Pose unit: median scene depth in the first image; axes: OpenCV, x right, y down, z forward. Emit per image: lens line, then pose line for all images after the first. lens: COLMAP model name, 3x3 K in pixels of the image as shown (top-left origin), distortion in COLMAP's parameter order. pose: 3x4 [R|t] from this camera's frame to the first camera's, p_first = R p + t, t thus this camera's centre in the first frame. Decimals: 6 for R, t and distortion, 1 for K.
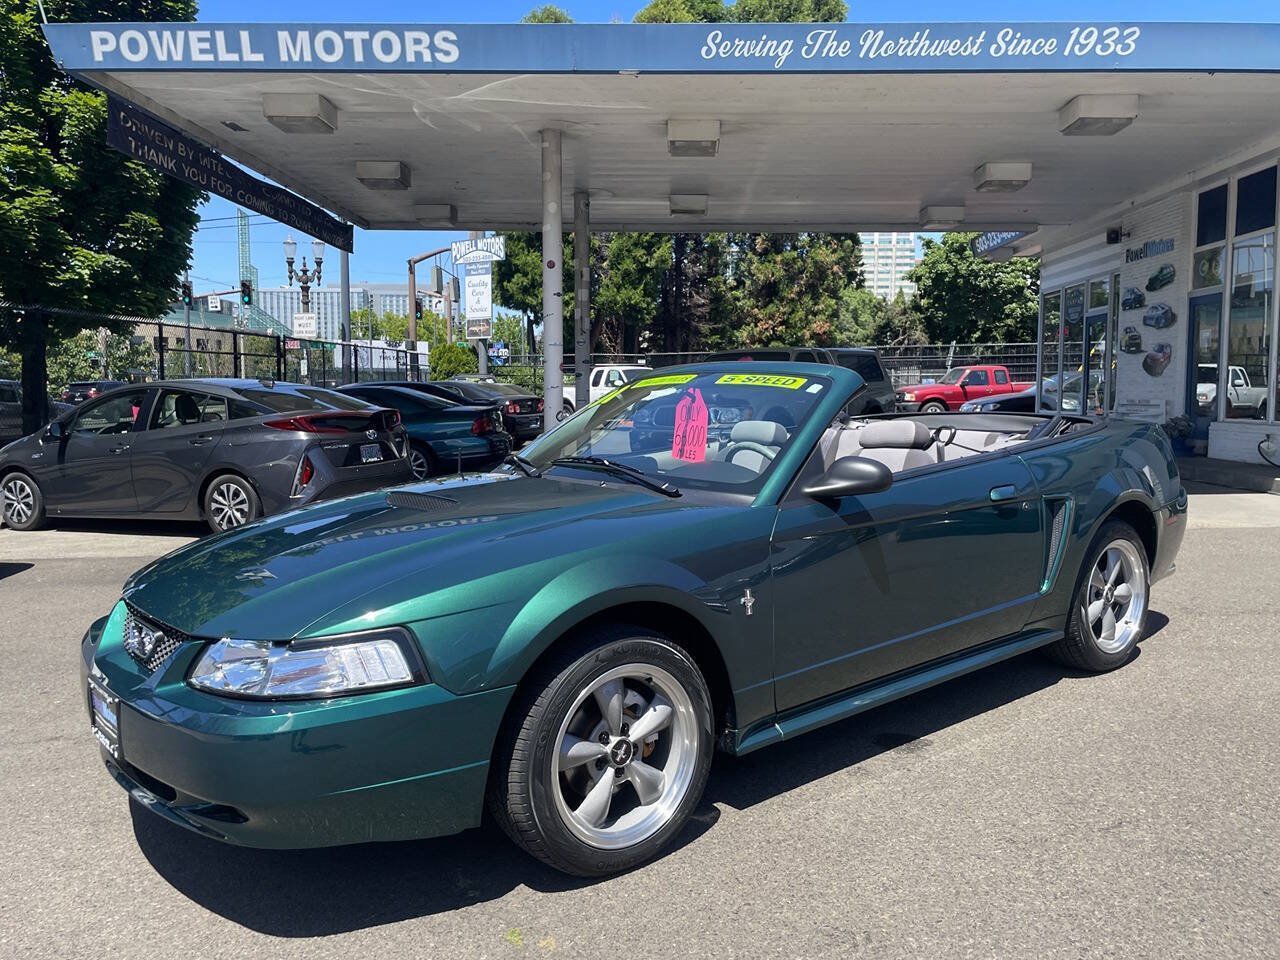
lens RADIAL K [[1075.9, 0, 640.0], [0, 1075.9, 480.0], [0, 0, 1]] dist [0.087110, -0.133209]
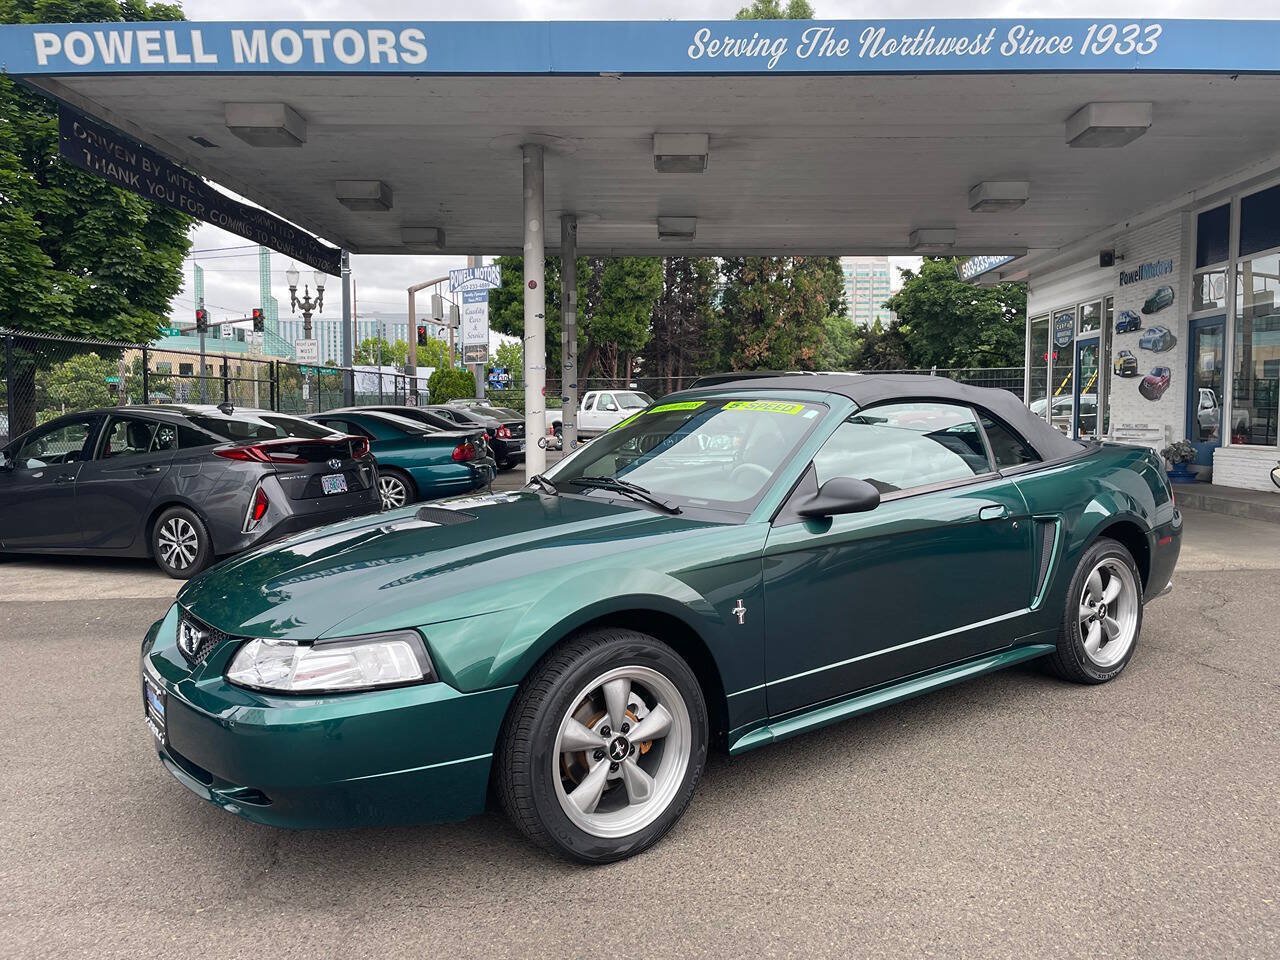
lens RADIAL K [[972.0, 0, 643.3], [0, 972.0, 477.2], [0, 0, 1]] dist [0.093560, -0.122965]
pose [[0.999980, -0.001288, 0.006266, 0.009313], [0.001388, 0.999869, -0.016120, -0.013489], [-0.006244, 0.016128, 0.999850, 0.125586]]
